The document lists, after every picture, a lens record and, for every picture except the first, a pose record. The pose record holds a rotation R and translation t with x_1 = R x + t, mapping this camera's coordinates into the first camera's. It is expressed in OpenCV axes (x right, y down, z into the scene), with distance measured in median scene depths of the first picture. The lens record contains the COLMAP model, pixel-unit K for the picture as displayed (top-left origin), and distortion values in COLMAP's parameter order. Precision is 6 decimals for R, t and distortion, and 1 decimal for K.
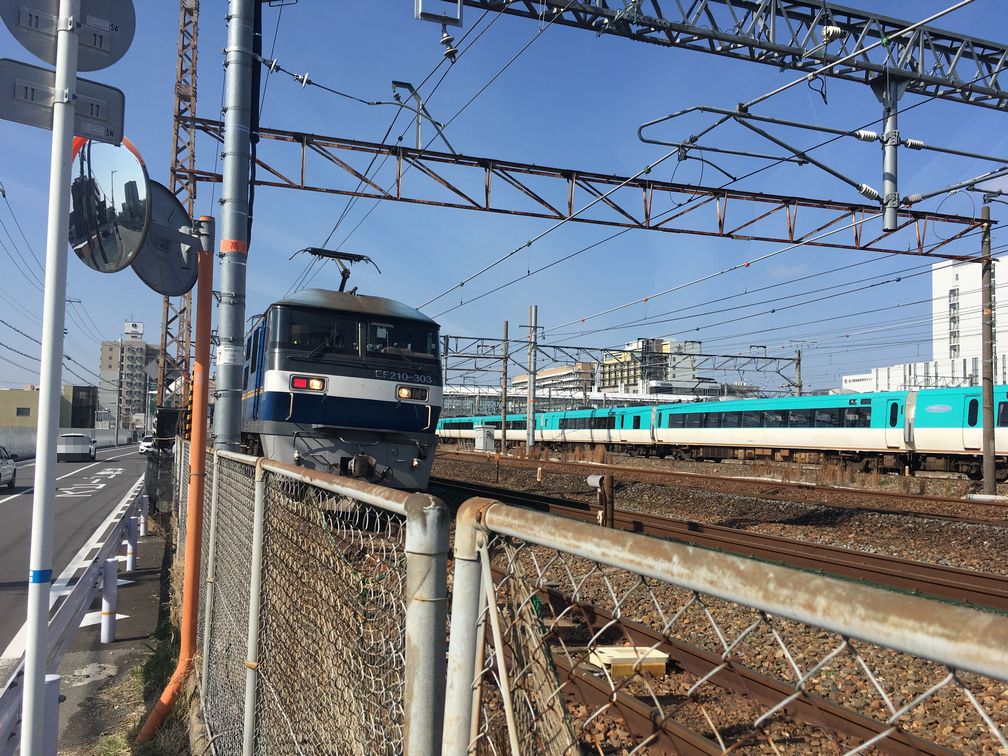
lens RADIAL K [[876.8, 0, 440.4], [0, 876.8, 370.4], [0, 0, 1]] dist [0.047663, -0.069289]
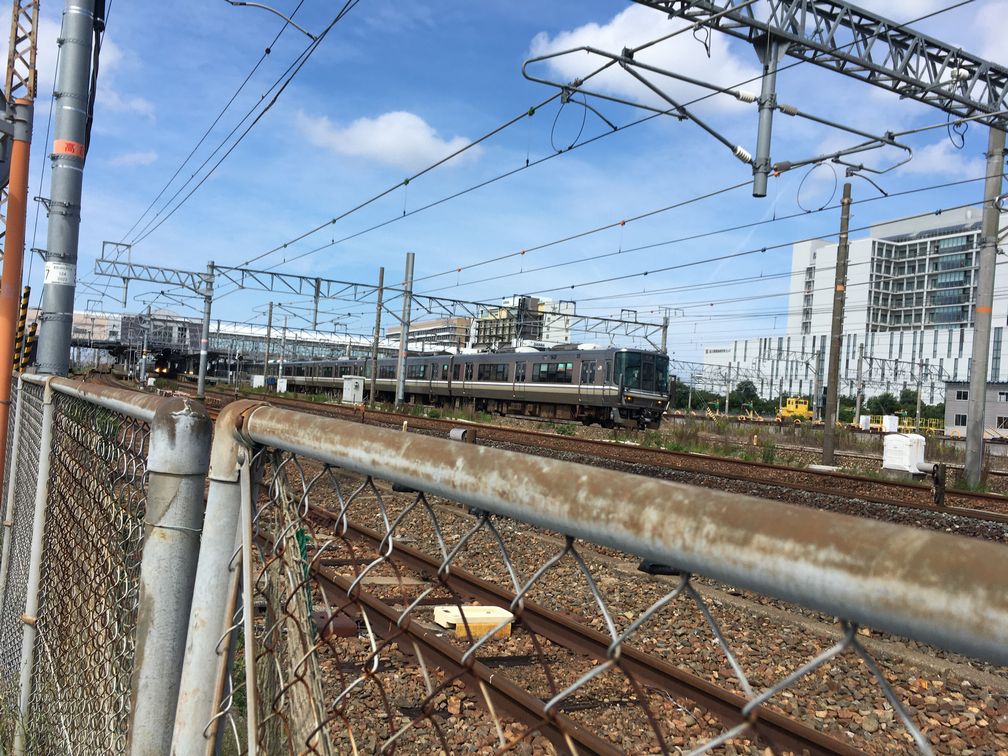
lens RADIAL K [[835.5, 0, 484.3], [0, 835.5, 361.8], [0, 0, 1]] dist [0.063327, -0.093398]
pose [[0.983645, 0.061537, 0.169278, 0.054053], [-0.064743, 0.997811, 0.013476, 0.039827], [-0.168078, -0.024215, 0.985476, 0.113870]]
